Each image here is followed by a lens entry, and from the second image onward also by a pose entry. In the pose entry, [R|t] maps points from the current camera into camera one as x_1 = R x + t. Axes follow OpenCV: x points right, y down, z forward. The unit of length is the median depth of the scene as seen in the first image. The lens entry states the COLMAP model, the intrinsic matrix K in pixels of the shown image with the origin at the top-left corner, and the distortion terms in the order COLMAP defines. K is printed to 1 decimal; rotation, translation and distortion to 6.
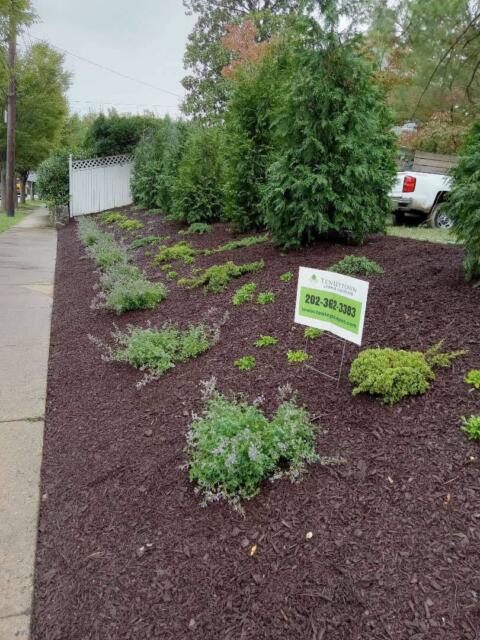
lens RADIAL K [[499.2, 0, 241.1], [0, 499.2, 322.5], [0, 0, 1]] dist [0.009346, 0.004513]
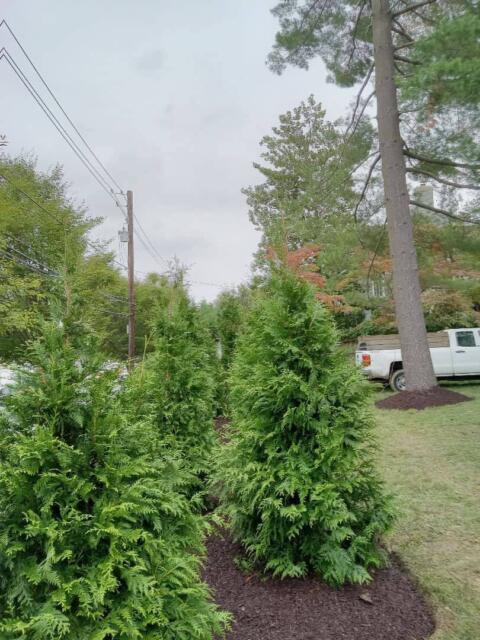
lens RADIAL K [[499.2, 0, 241.1], [0, 499.2, 322.5], [0, 0, 1]] dist [0.009346, 0.004513]
pose [[0.947429, -0.144646, -0.285405, 0.286013], [0.058584, 0.955325, -0.289692, -0.008535], [0.314557, 0.257743, 0.913577, -0.218387]]
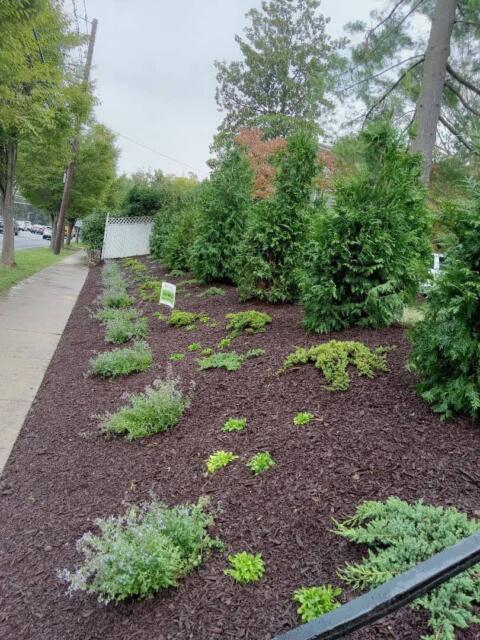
lens RADIAL K [[499.2, 0, 241.1], [0, 499.2, 322.5], [0, 0, 1]] dist [0.009346, 0.004513]
pose [[0.992882, 0.104354, -0.057409, 0.109583], [-0.110229, 0.987681, -0.111065, 0.055217], [0.045112, 0.116603, 0.992154, -0.250550]]
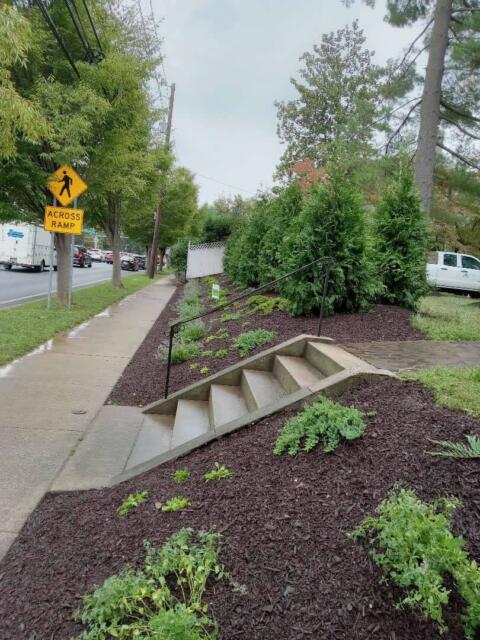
lens RADIAL K [[496.8, 0, 239.6], [0, 496.8, 333.1], [0, 0, 1]] dist [0.003858, -0.006623]
pose [[0.969400, 0.054553, -0.239347, 0.216652], [-0.082078, 0.990911, -0.106578, 0.116927], [0.231358, 0.122962, 0.965067, -0.478242]]
